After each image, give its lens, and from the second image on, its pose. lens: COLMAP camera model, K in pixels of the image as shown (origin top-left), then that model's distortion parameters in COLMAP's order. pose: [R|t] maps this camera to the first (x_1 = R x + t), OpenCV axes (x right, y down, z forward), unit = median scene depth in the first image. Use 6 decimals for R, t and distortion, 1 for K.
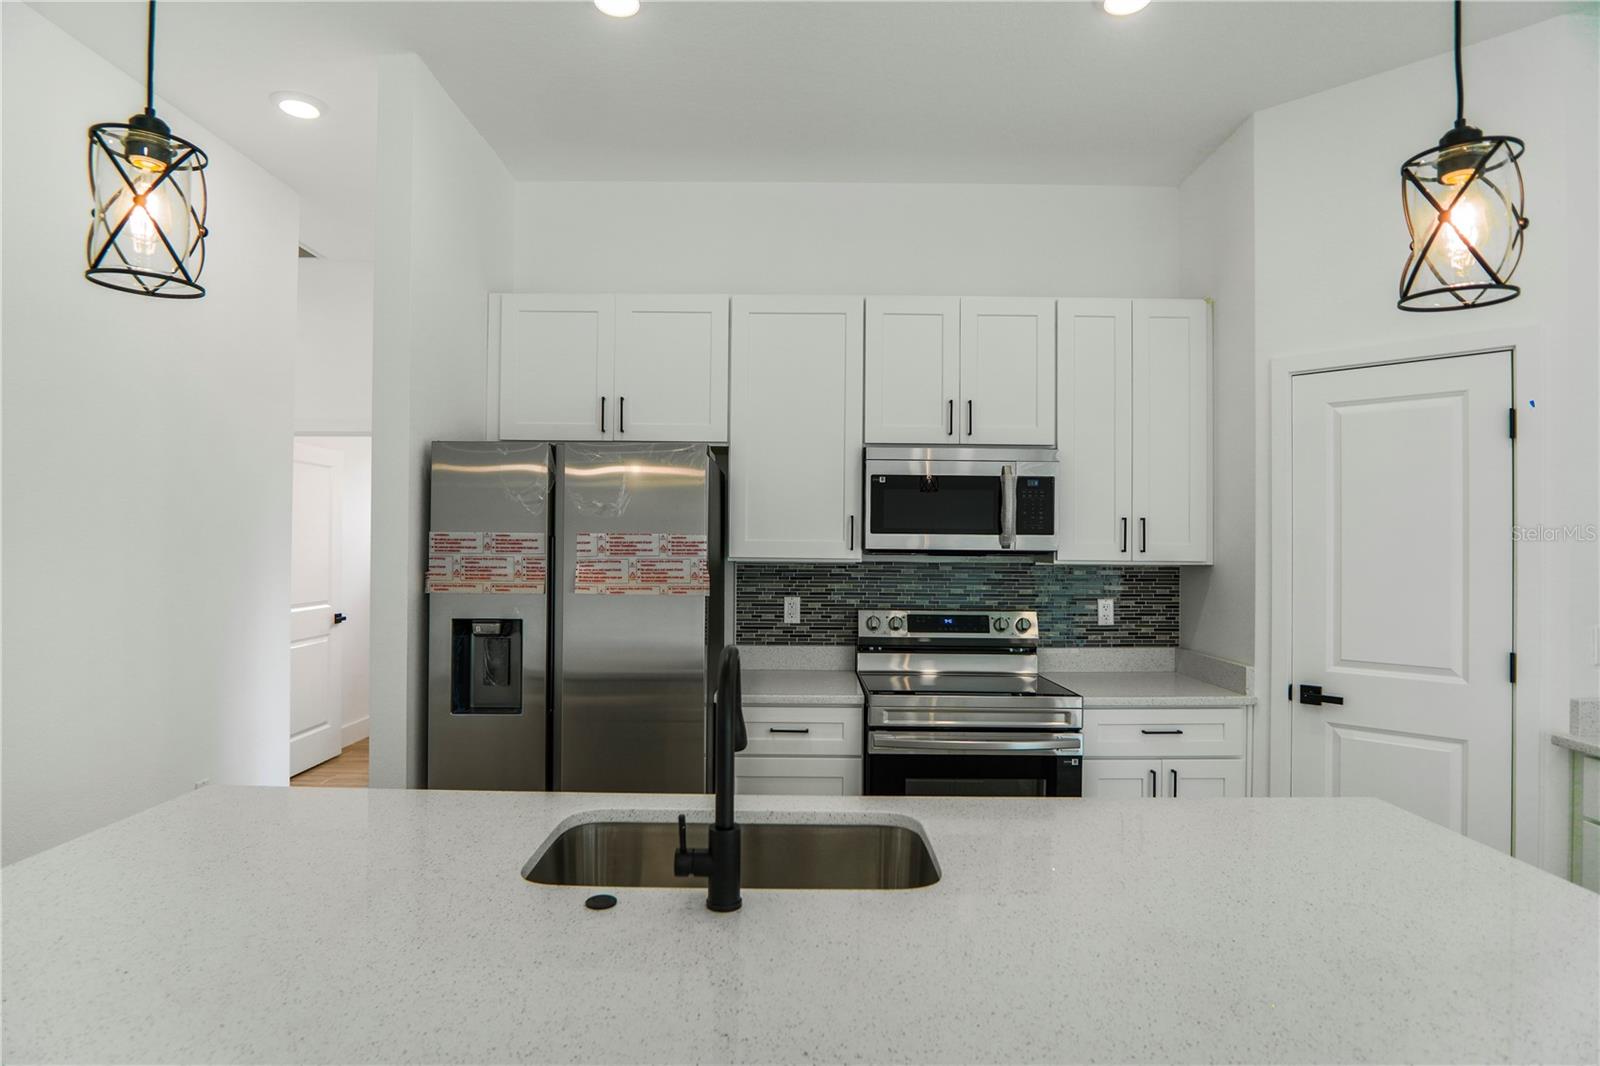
lens RADIAL K [[856.8, 0, 797.5], [0, 856.8, 538.8], [0, 0, 1]] dist [-0.012698, 0.002619]
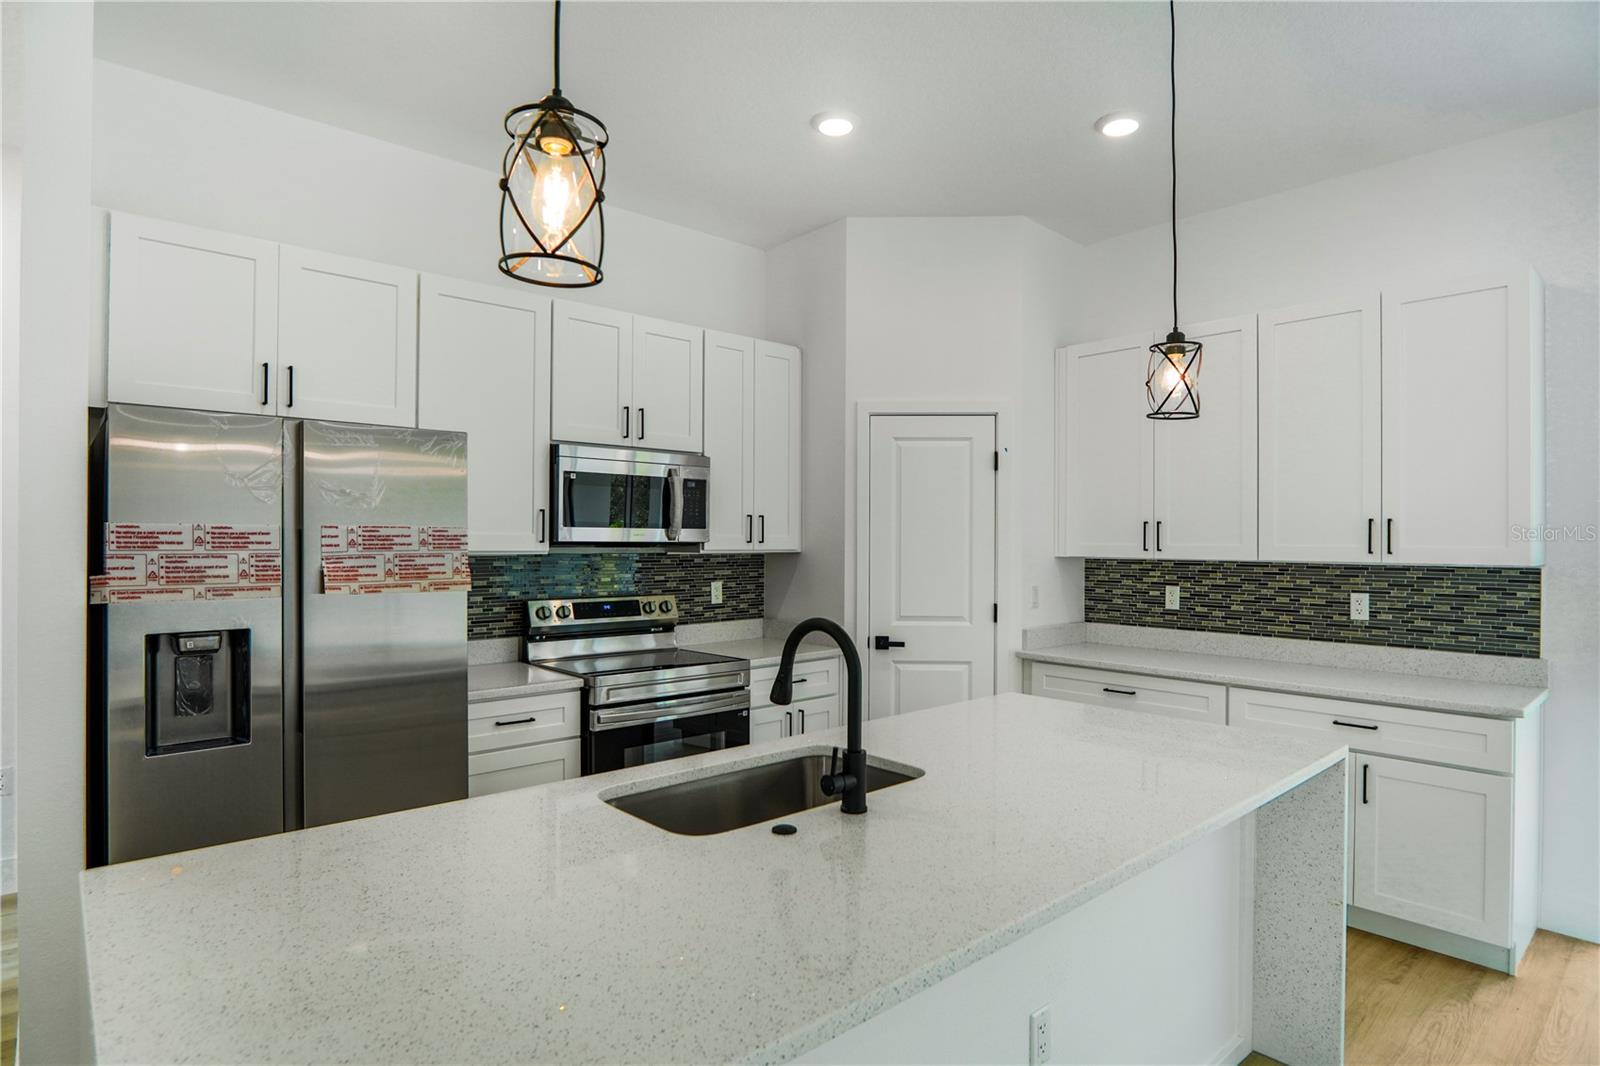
lens RADIAL K [[856.8, 0, 797.5], [0, 856.8, 538.8], [0, 0, 1]] dist [-0.012698, 0.002619]
pose [[0.749905, -0.003689, 0.661536, -0.423559], [-0.004152, 0.999939, 0.010282, -0.003581], [-0.661533, -0.010457, 0.749843, 0.025687]]
